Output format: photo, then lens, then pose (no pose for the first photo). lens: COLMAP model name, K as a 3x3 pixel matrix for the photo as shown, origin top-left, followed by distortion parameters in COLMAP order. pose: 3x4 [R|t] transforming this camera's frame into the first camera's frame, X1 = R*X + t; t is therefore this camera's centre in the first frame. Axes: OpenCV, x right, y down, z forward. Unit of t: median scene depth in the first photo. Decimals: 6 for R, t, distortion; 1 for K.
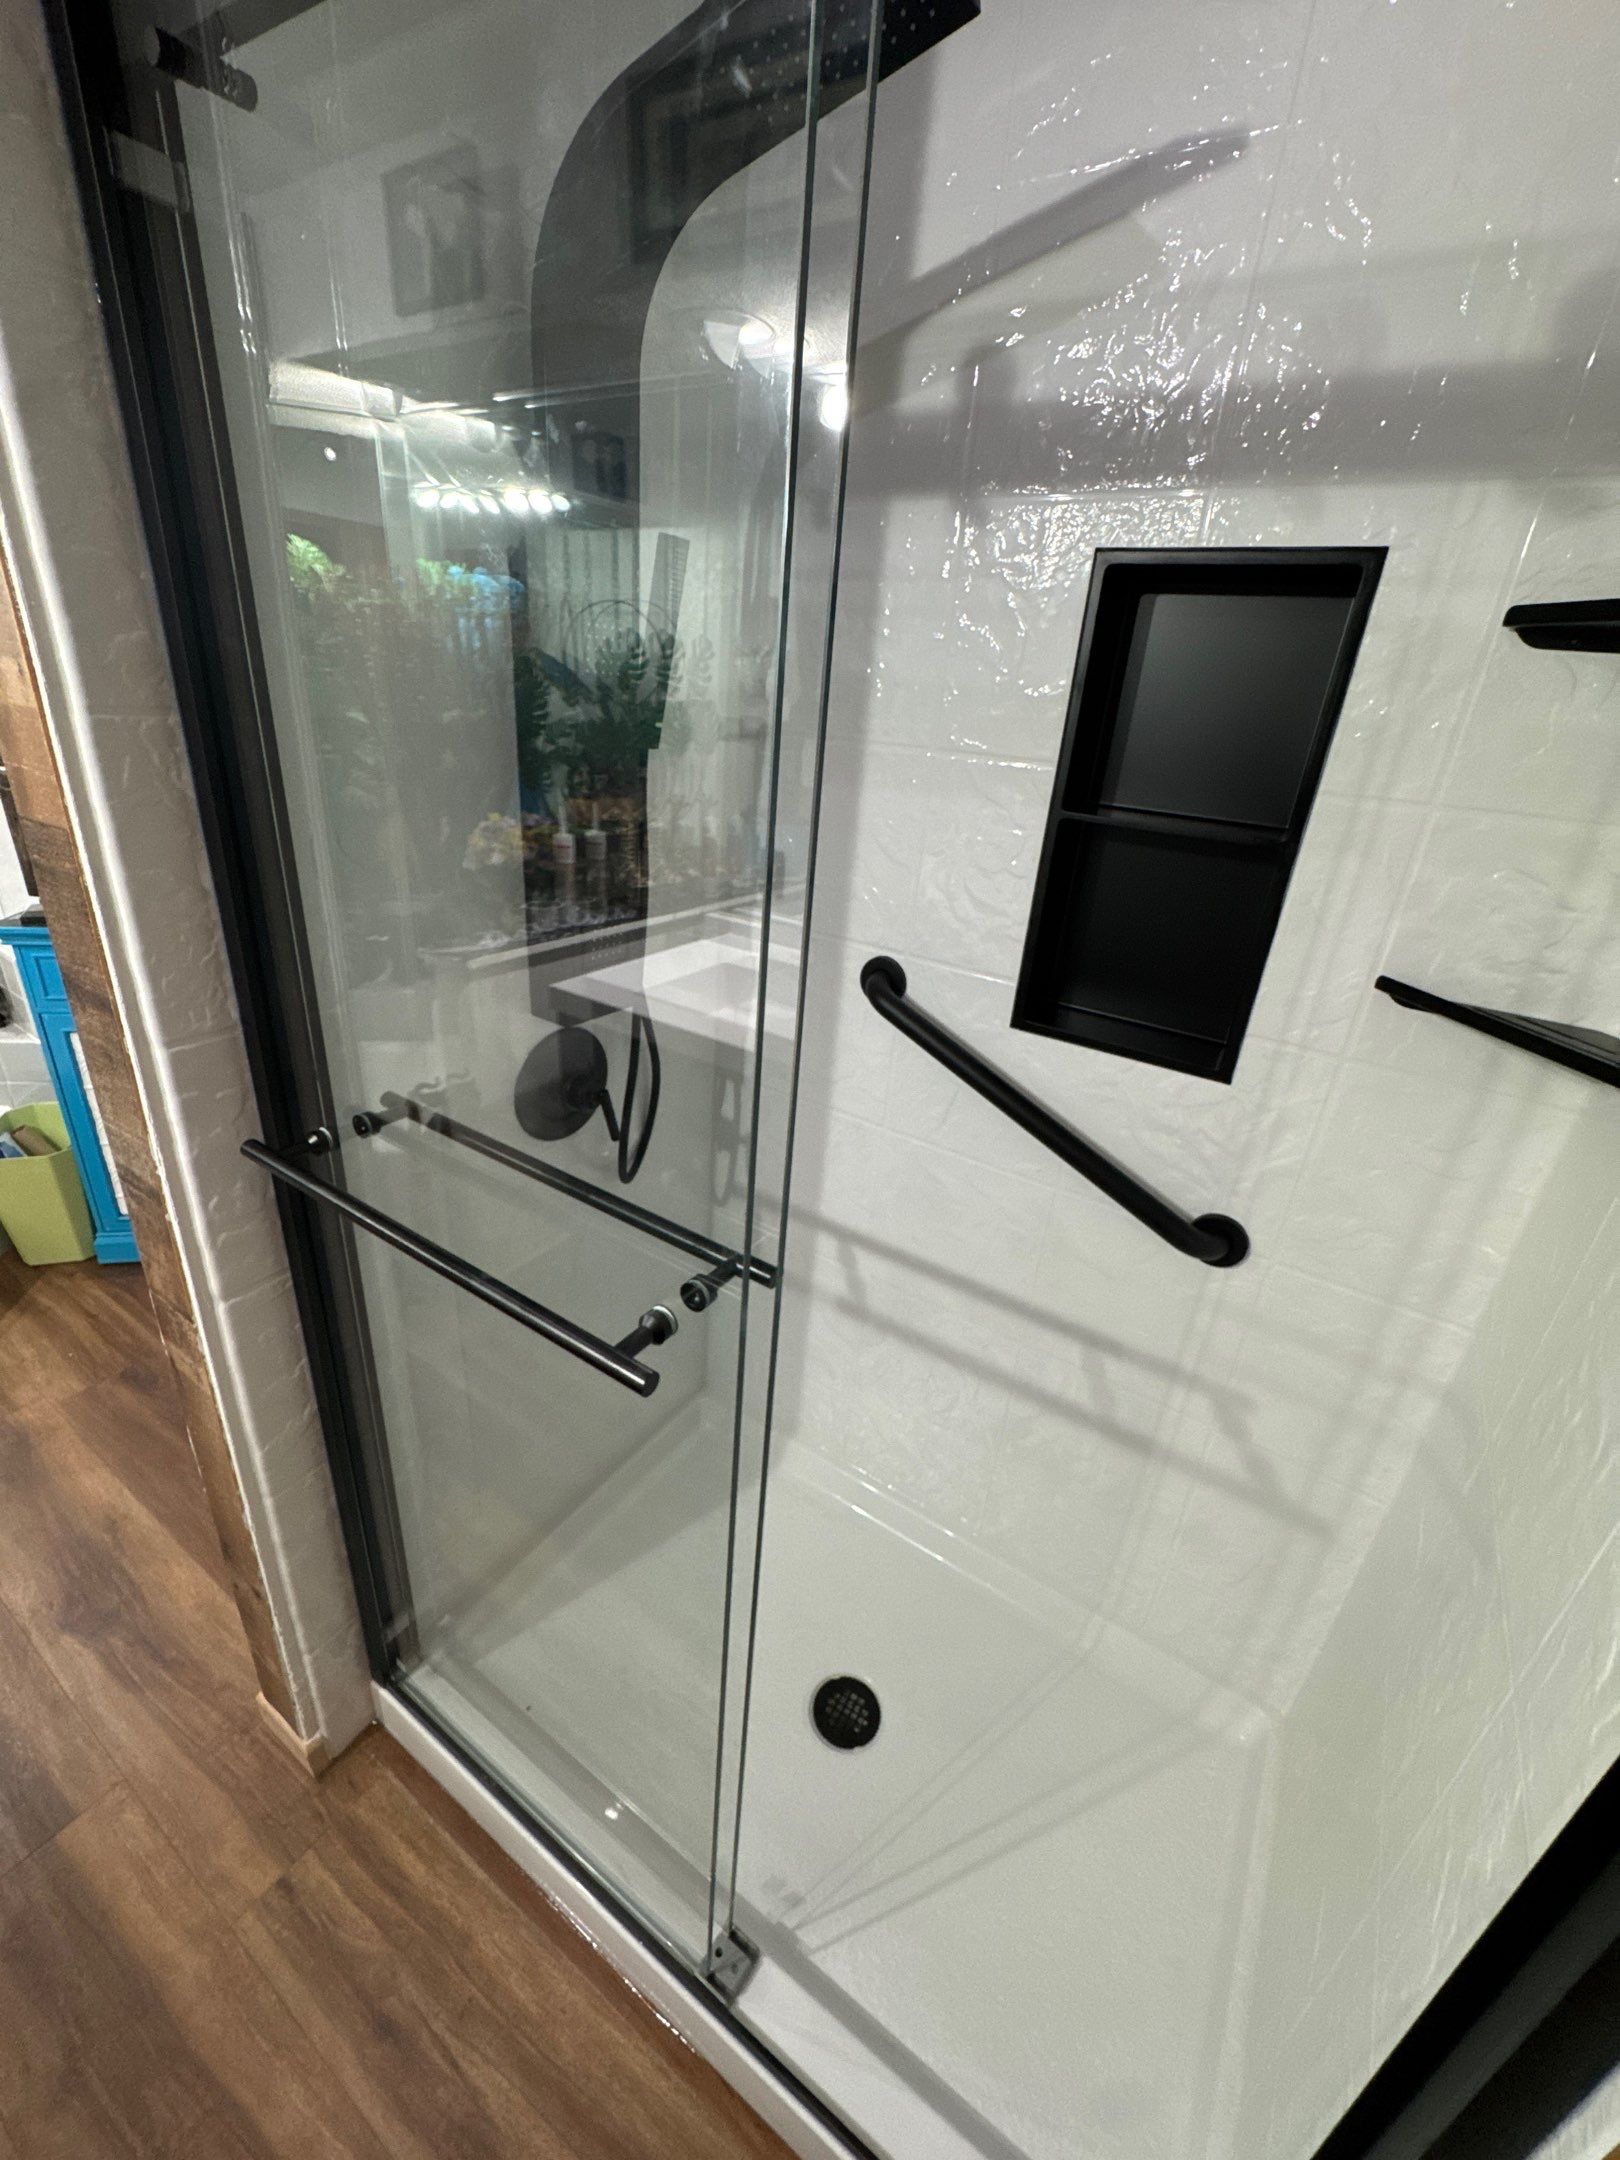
lens RADIAL K [[871.9, 0, 810.6], [0, 871.9, 1078.3], [0, 0, 1]] dist [-0.009427, 0.001134]
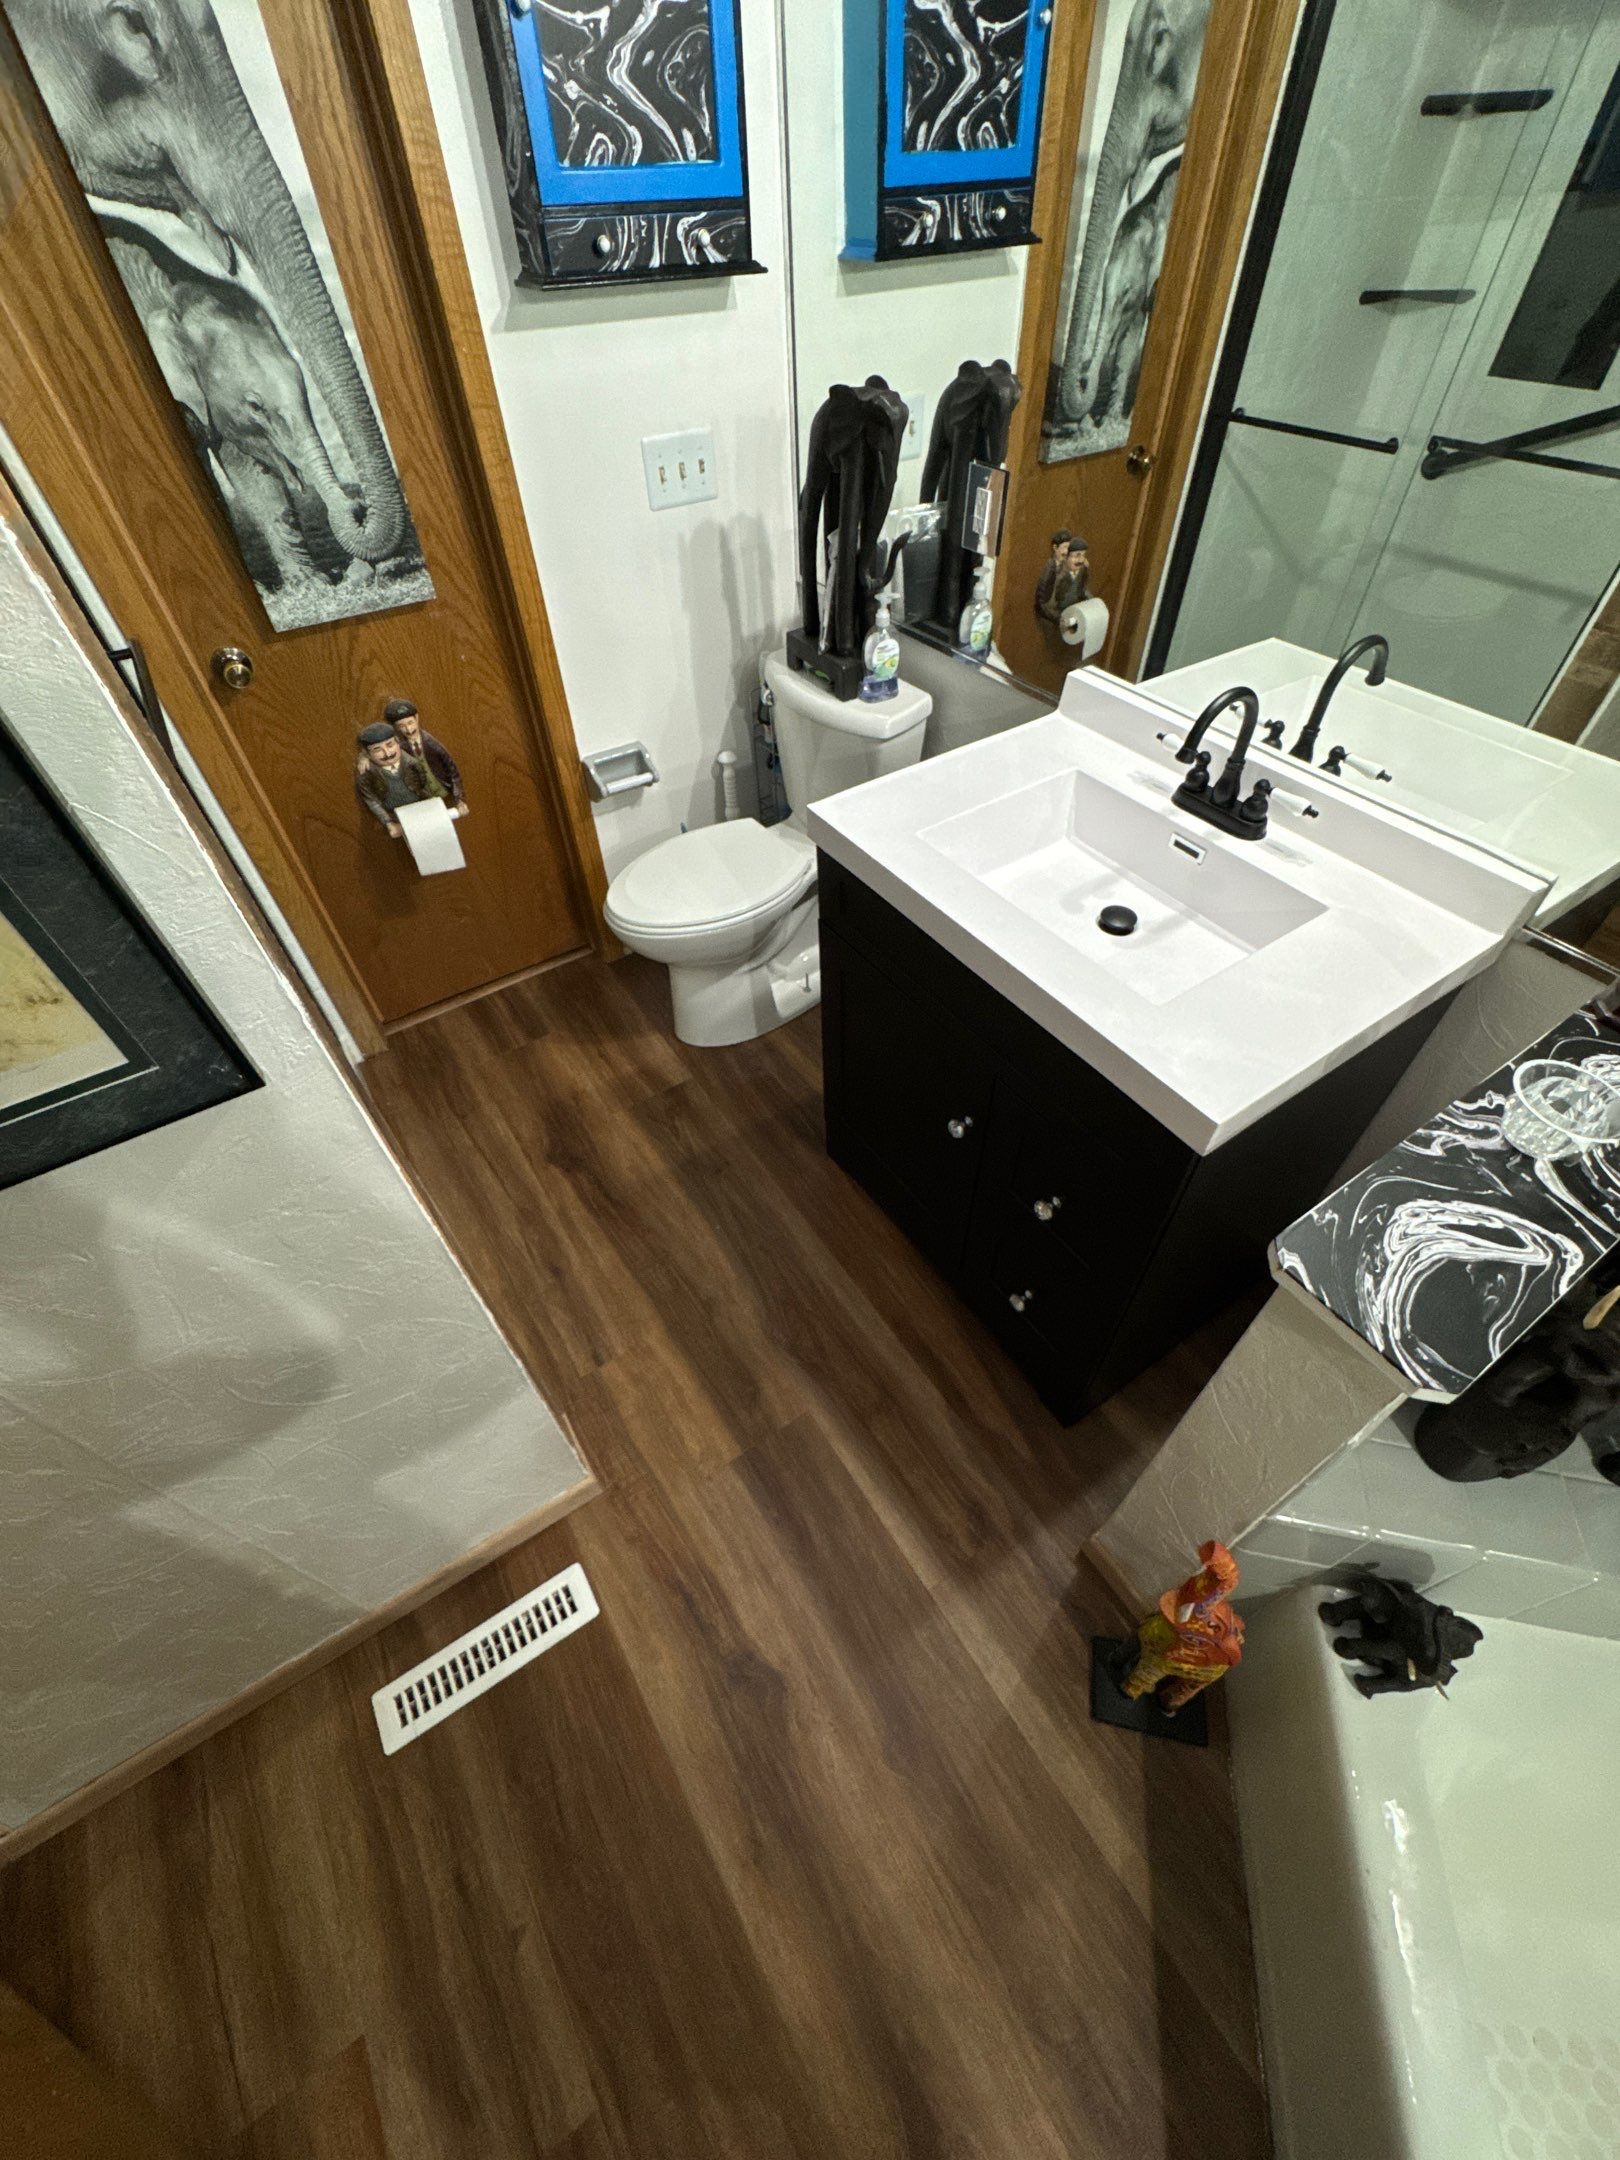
lens RADIAL K [[871.9, 0, 810.6], [0, 871.9, 1078.3], [0, 0, 1]] dist [-0.009427, 0.001134]
pose [[-0.912356, -0.332238, 0.239216, -1.078995], [0.124567, 0.331327, 0.935257, -0.509222], [-0.389987, 0.883086, -0.260902, 0.793168]]
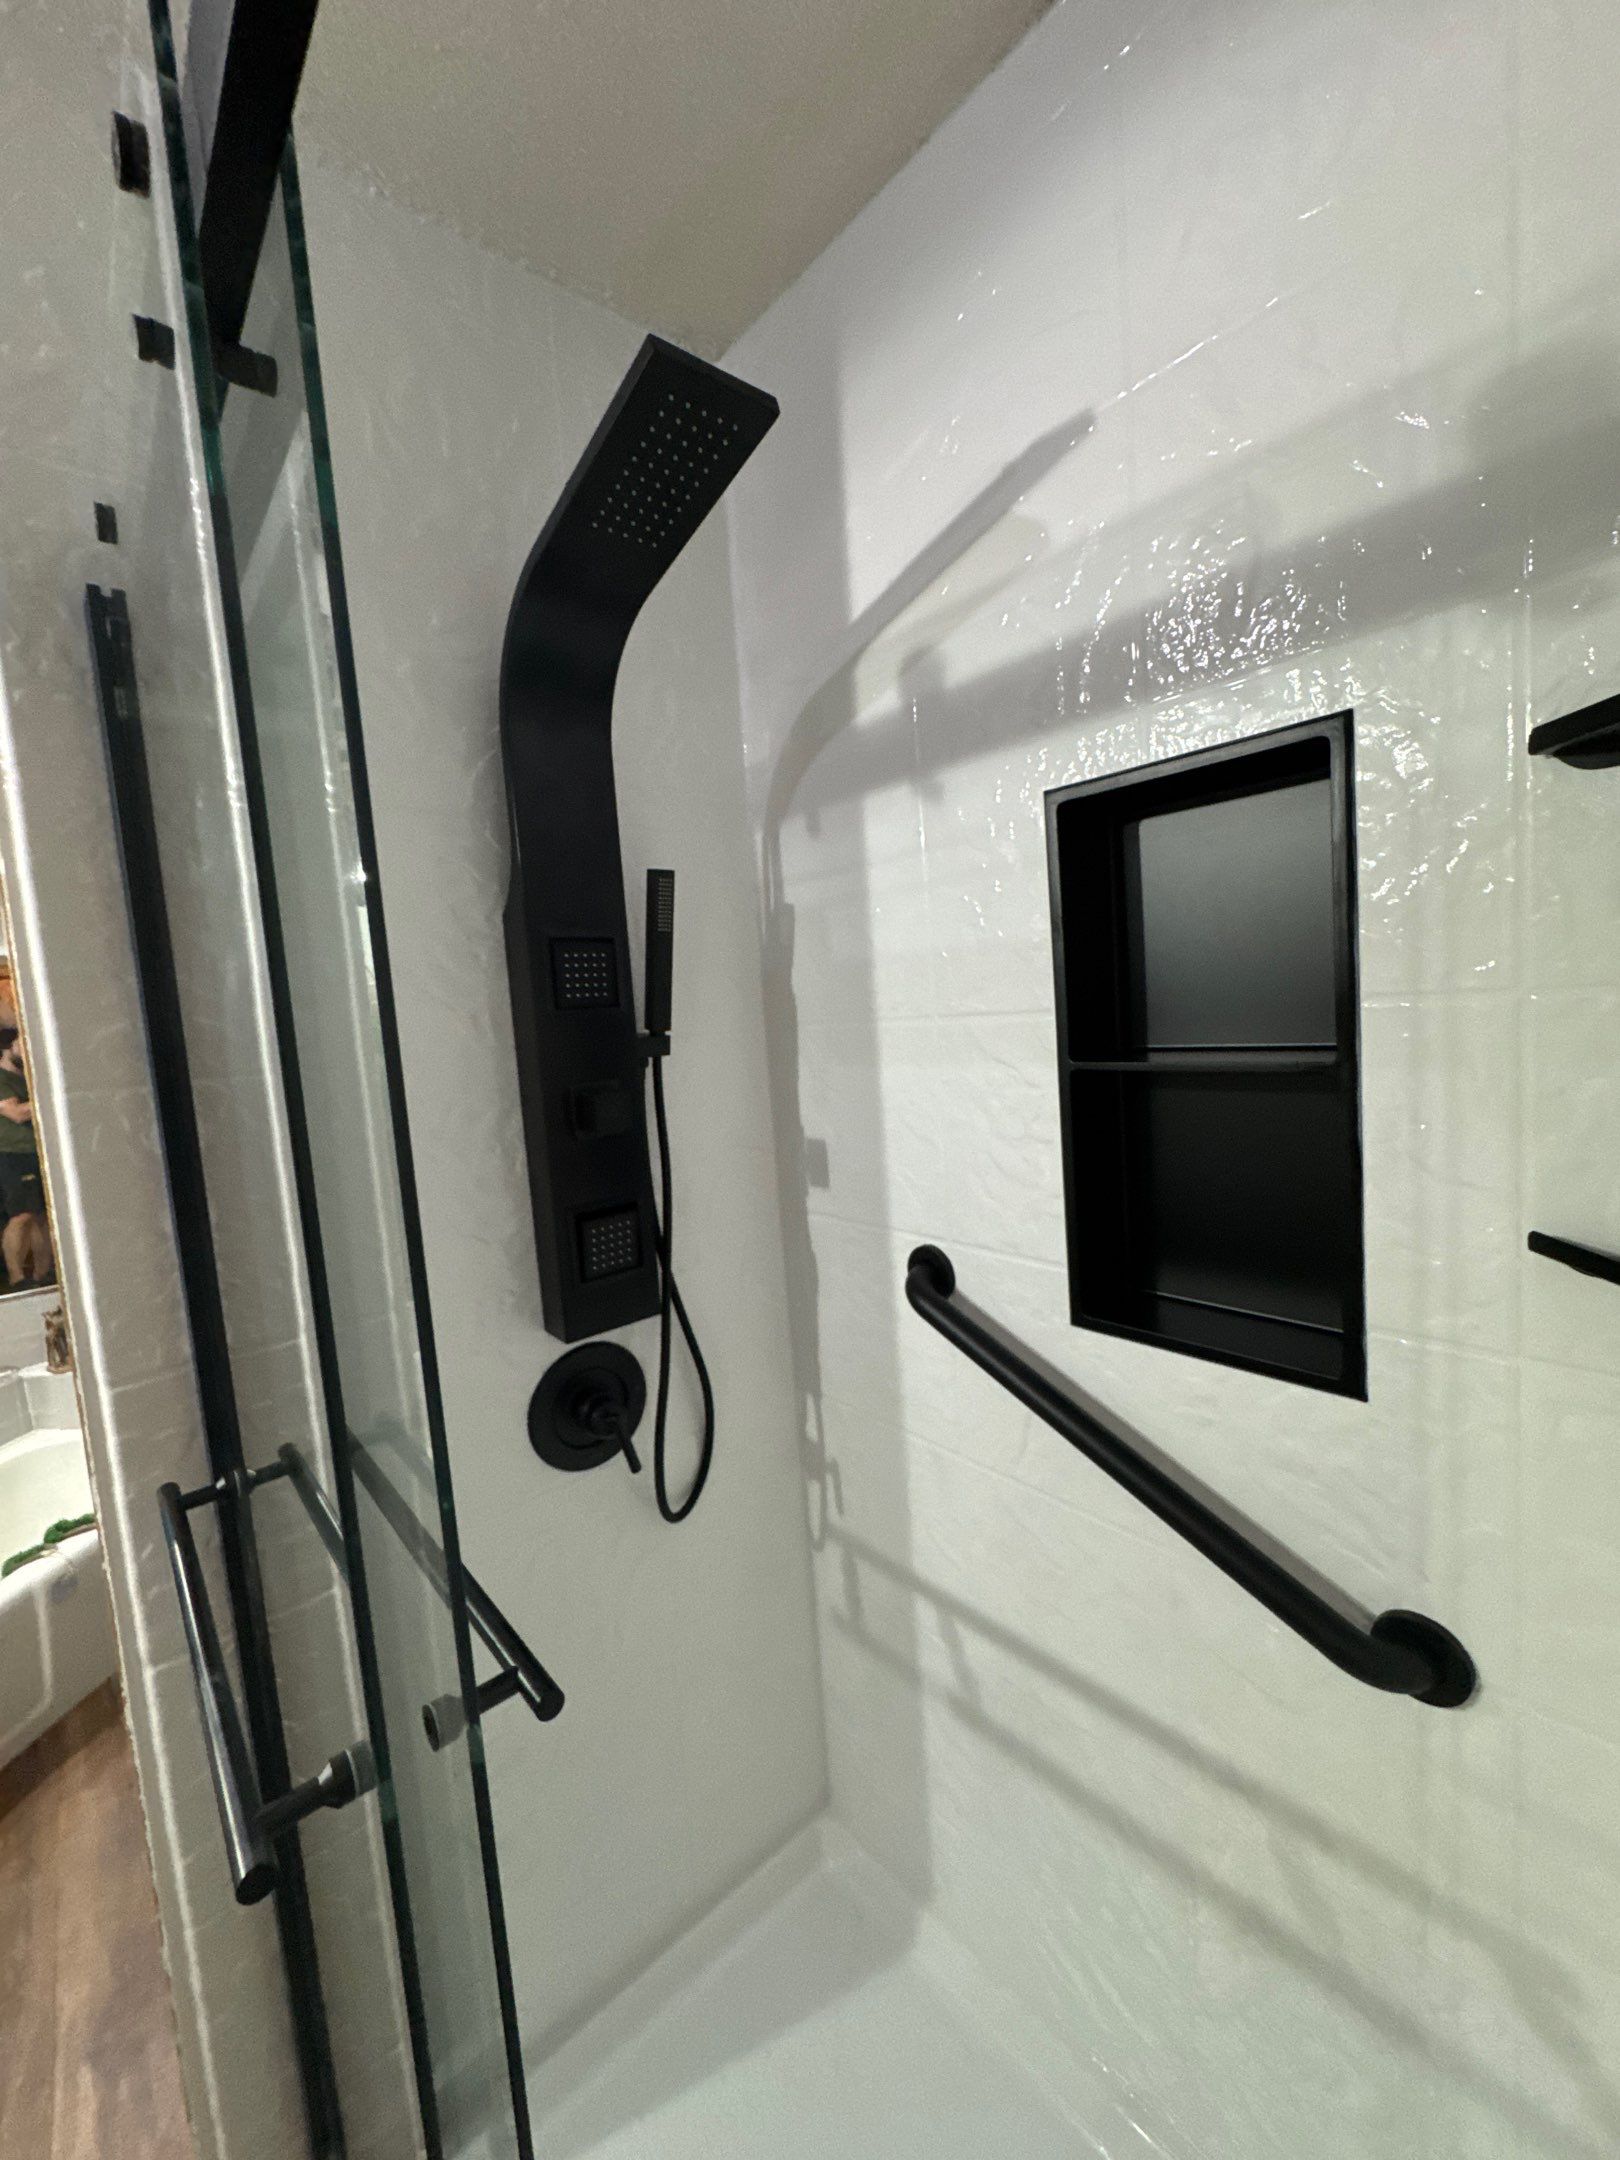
lens RADIAL K [[869.3, 0, 812.5], [0, 869.3, 1080.0], [0, 0, 1]] dist [-0.004011, -0.000282]
pose [[0.947454, -0.123147, -0.295239, 0.286530], [0.022194, 0.946012, -0.323370, -0.020410], [0.319122, 0.299825, 0.899036, 0.153093]]
